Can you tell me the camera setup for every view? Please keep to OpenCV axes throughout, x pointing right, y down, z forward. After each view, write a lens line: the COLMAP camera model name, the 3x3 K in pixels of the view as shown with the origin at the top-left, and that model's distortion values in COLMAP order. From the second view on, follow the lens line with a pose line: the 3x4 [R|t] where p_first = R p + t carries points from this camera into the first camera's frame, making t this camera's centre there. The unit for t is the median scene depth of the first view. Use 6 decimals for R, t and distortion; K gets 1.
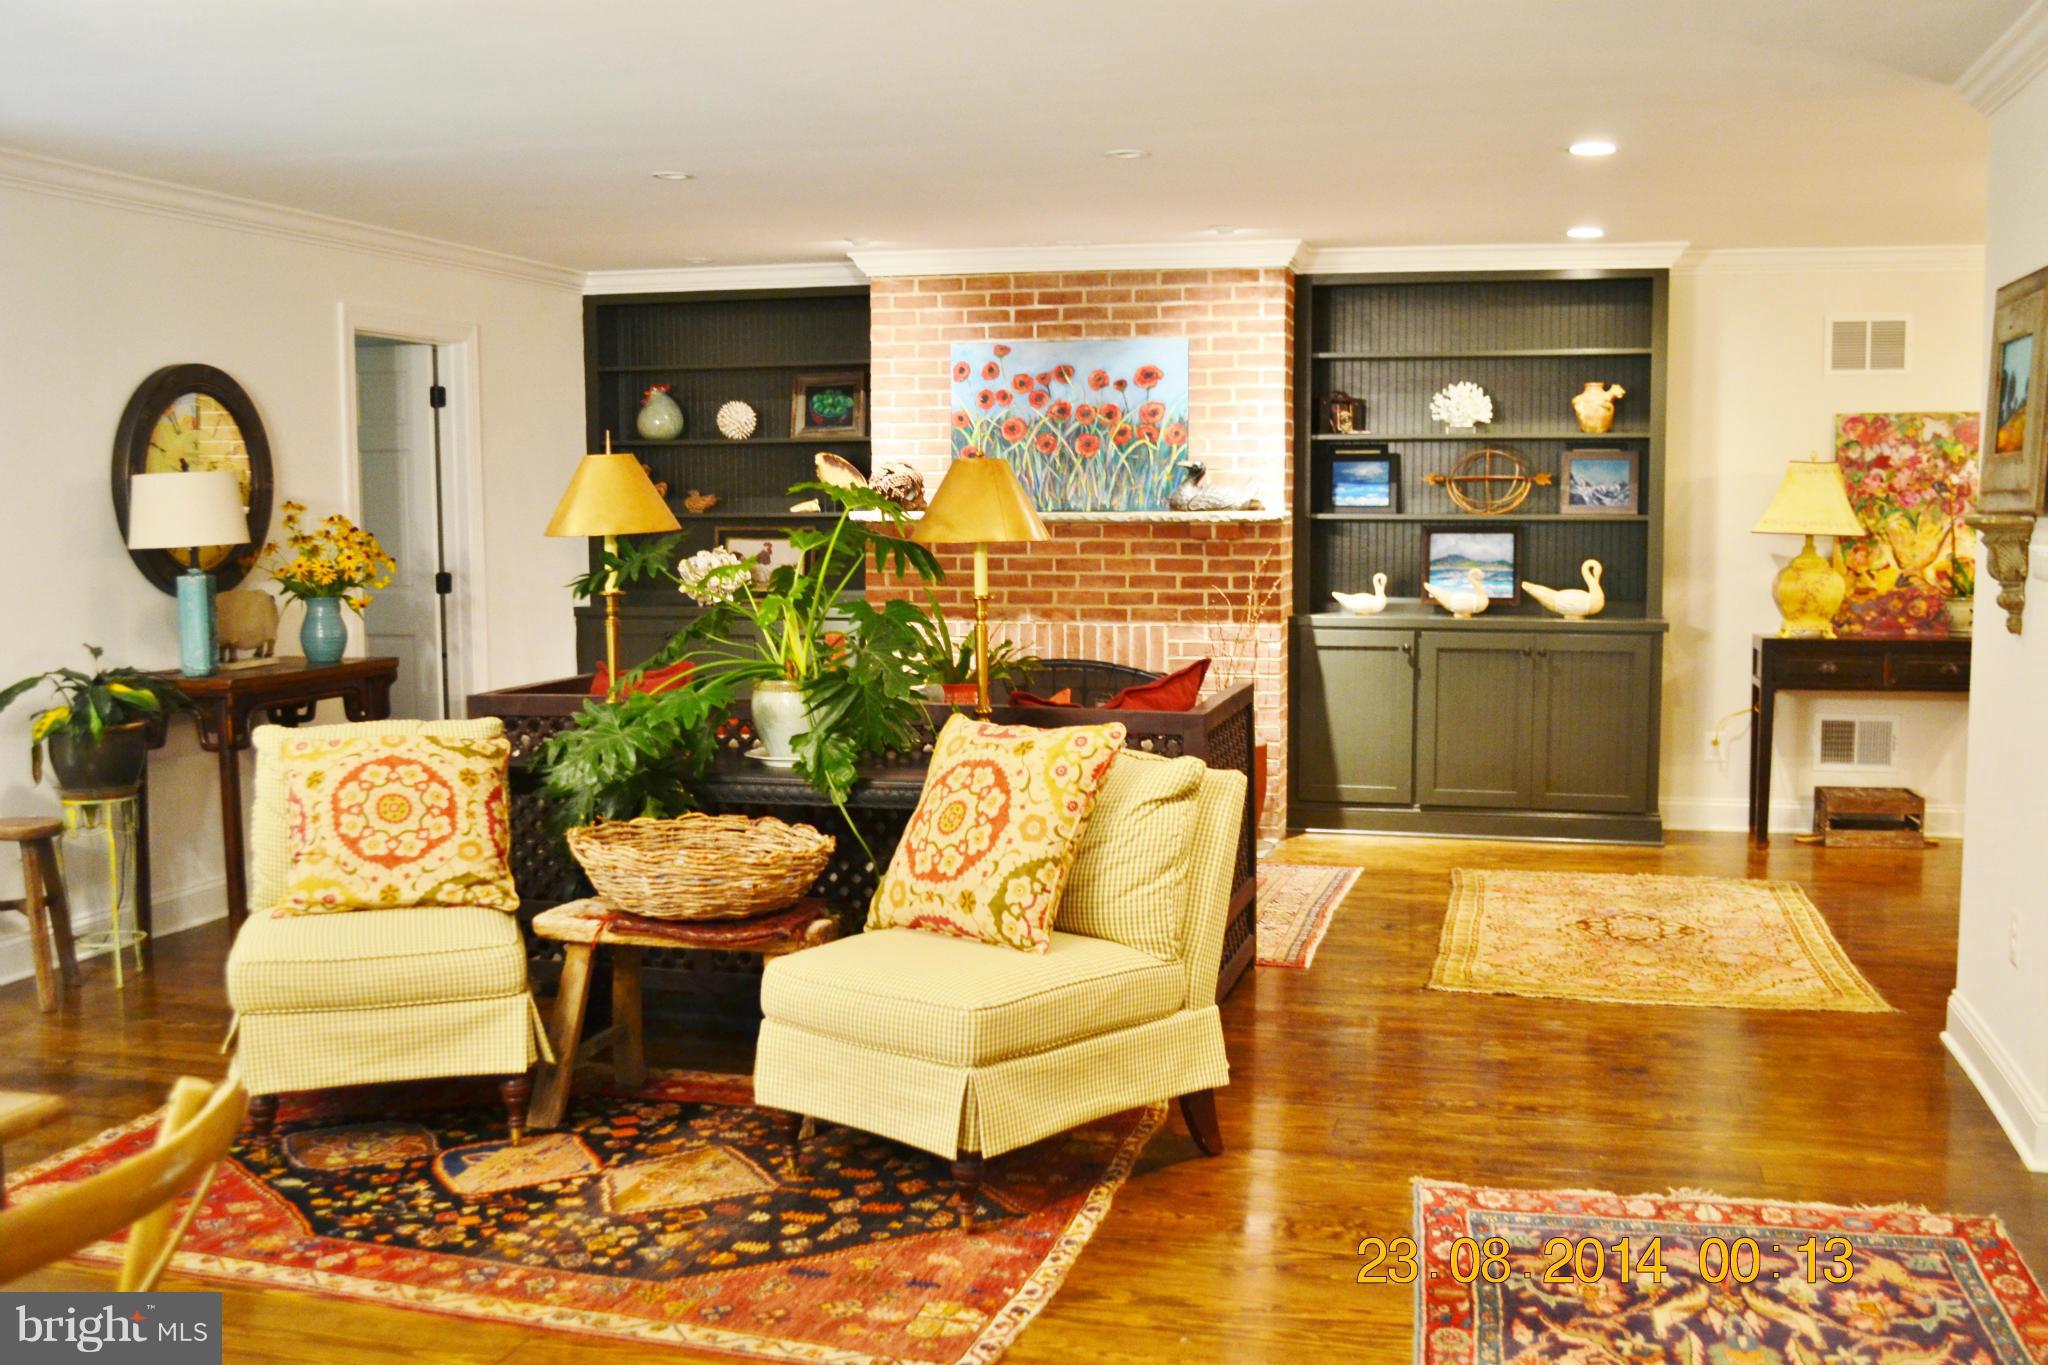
lens RADIAL K [[2059.2, 0, 1049.0], [0, 2059.2, 685.2], [0, 0, 1]] dist [-0.061391, 0.000000]
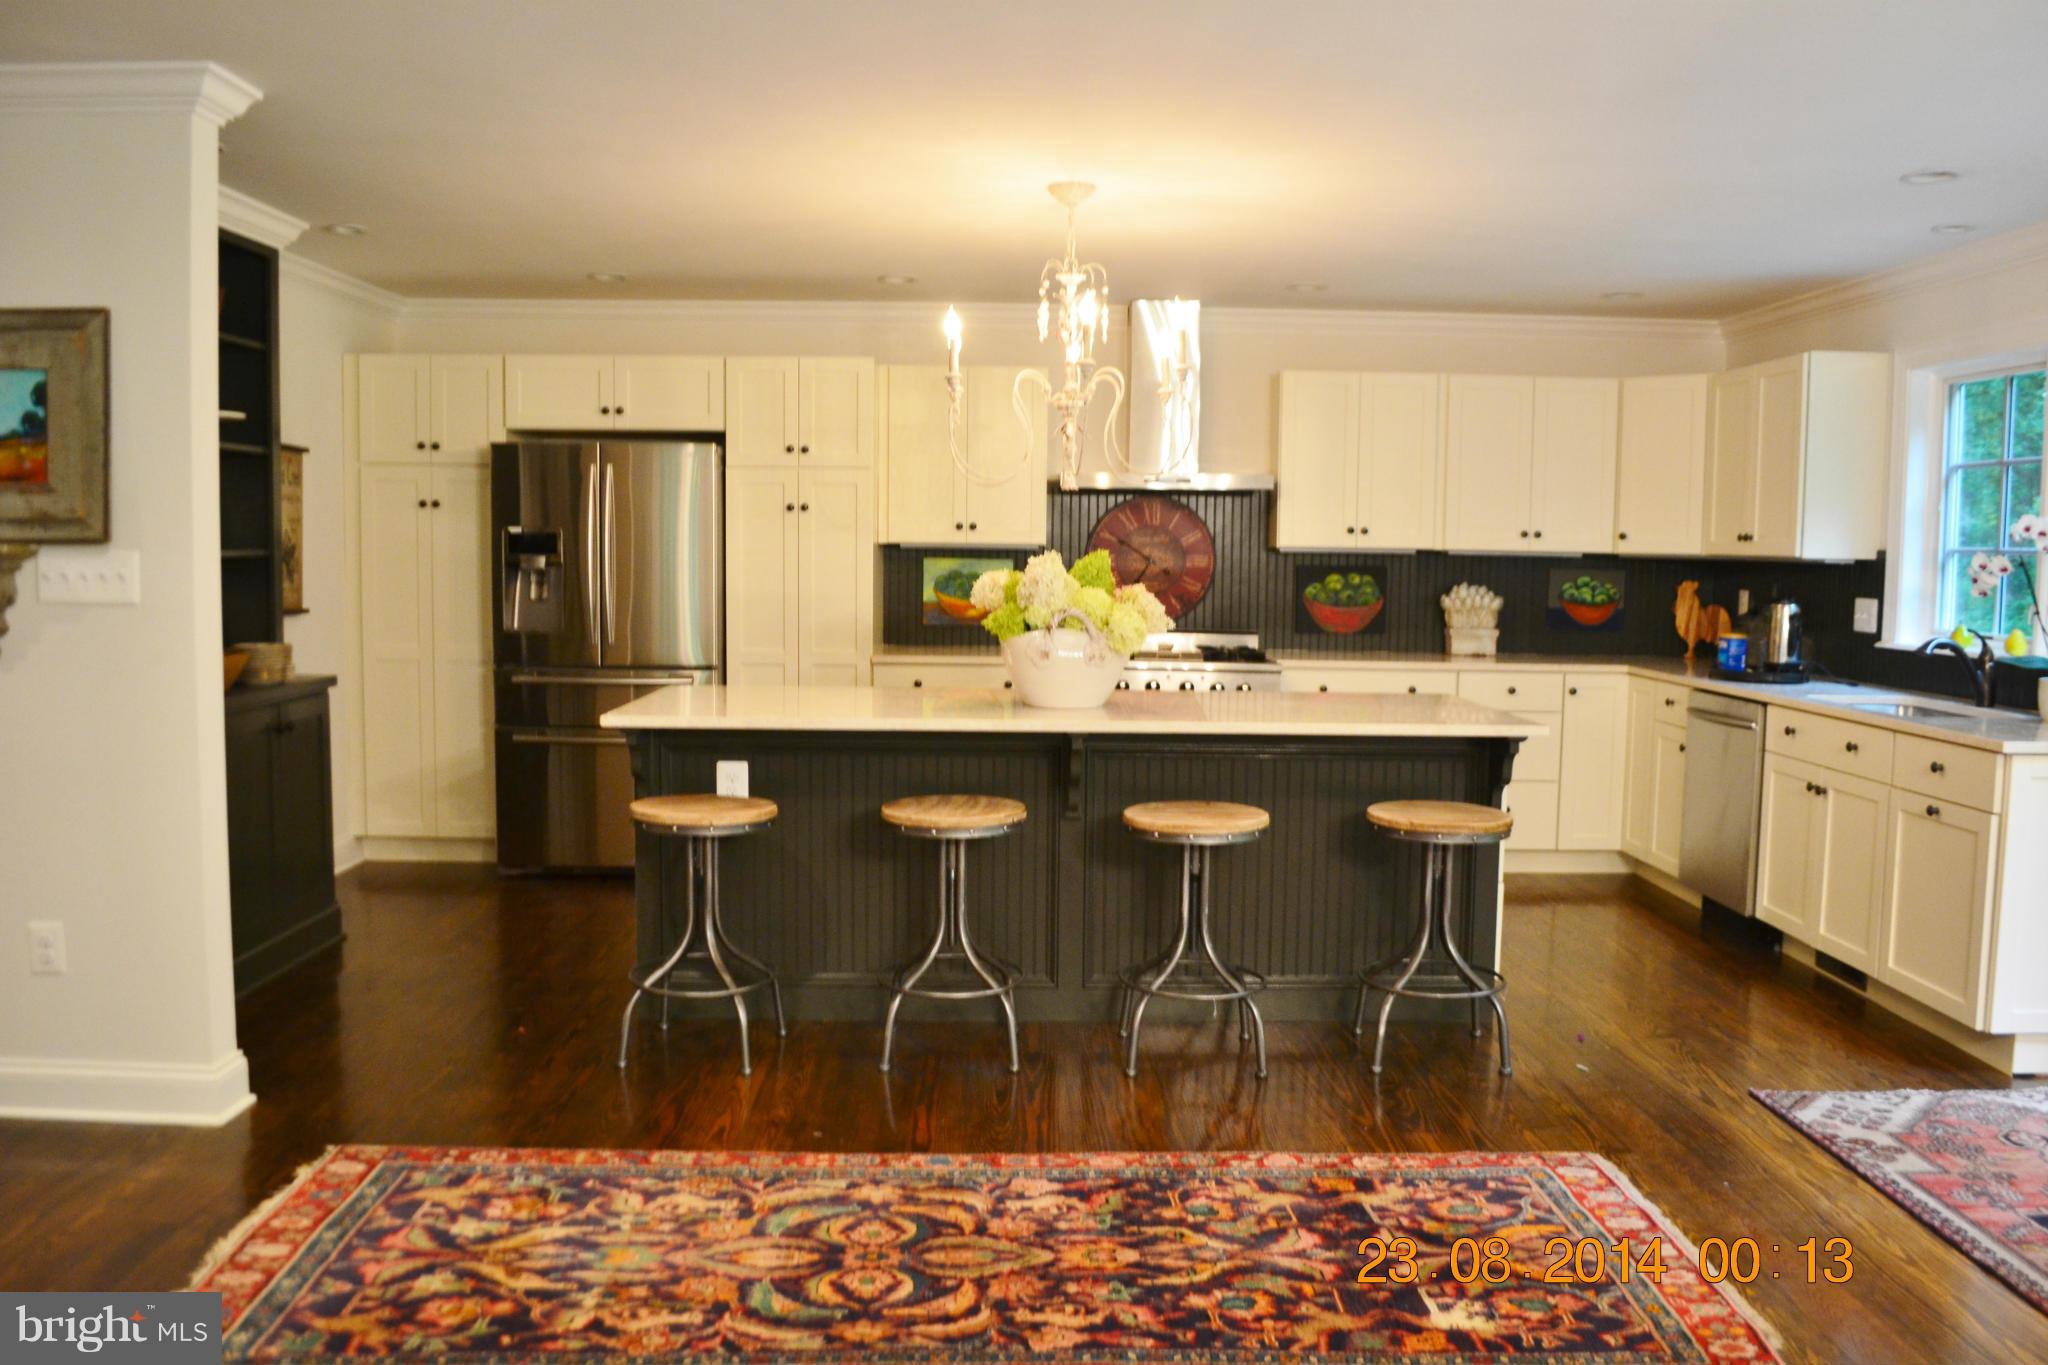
lens RADIAL K [[1645.9, 0, 1017.9], [0, 1645.9, 703.7], [0, 0, 1]] dist [-0.077921, 0.007210]
pose [[-0.261416, -0.097159, 0.960324, -0.432360], [0.078226, 0.989516, 0.121407, -0.061732], [-0.962051, 0.106860, -0.251075, 0.712600]]
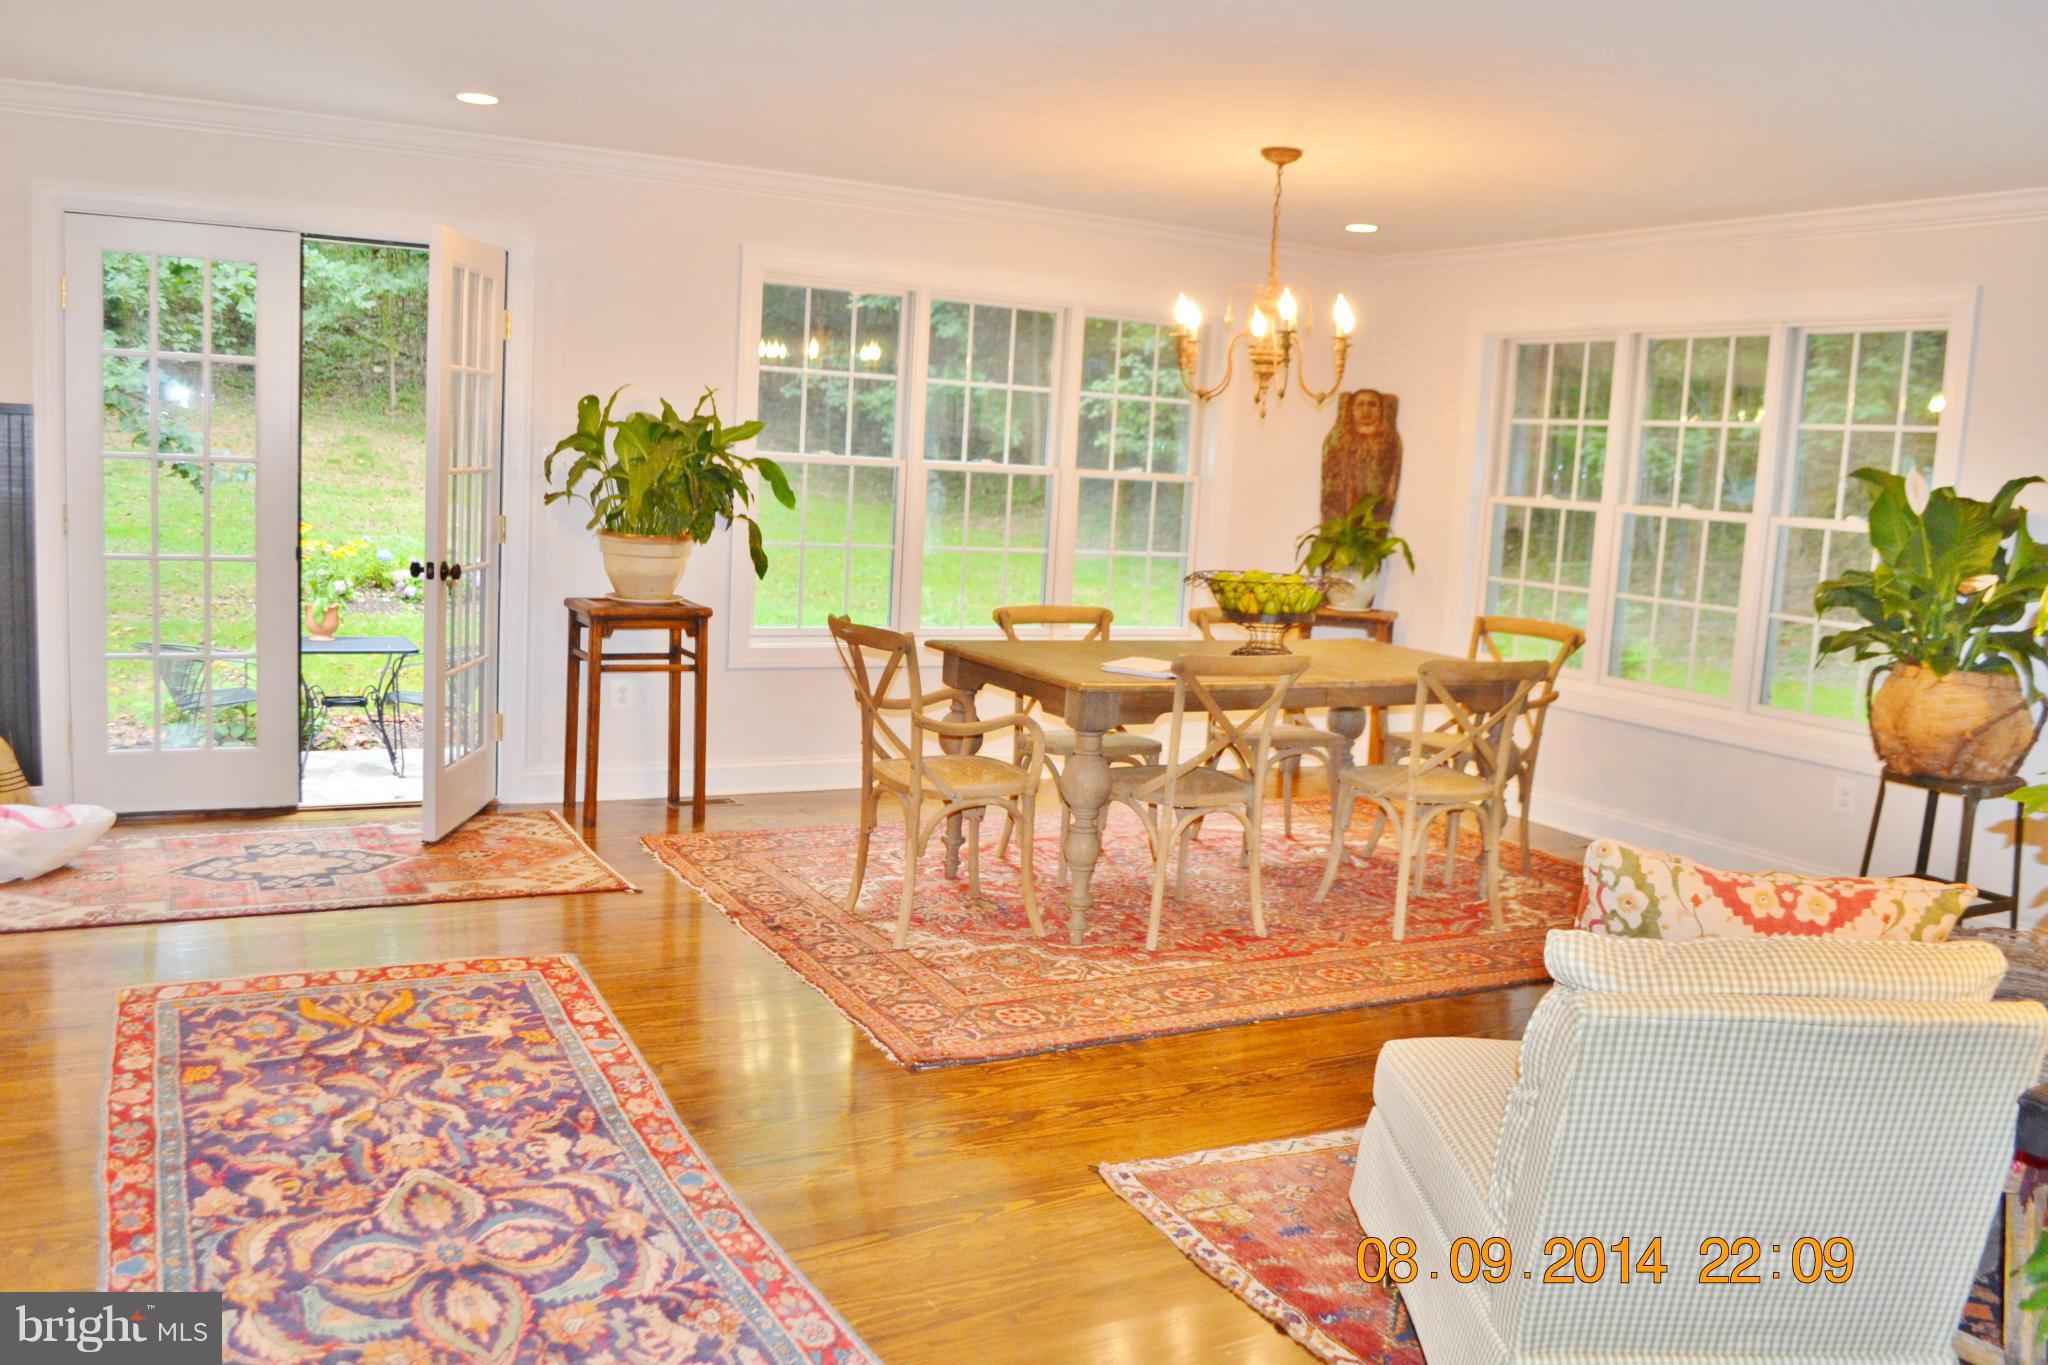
lens RADIAL K [[1645.9, 0, 1022.8], [0, 1645.9, 678.5], [0, 0, 1]] dist [-0.077921, 0.007210]
pose [[-0.741012, 0.051828, -0.669489, 0.458666], [-0.115189, 0.972427, 0.202775, -0.104786], [0.661538, 0.227377, -0.714609, 1.145348]]
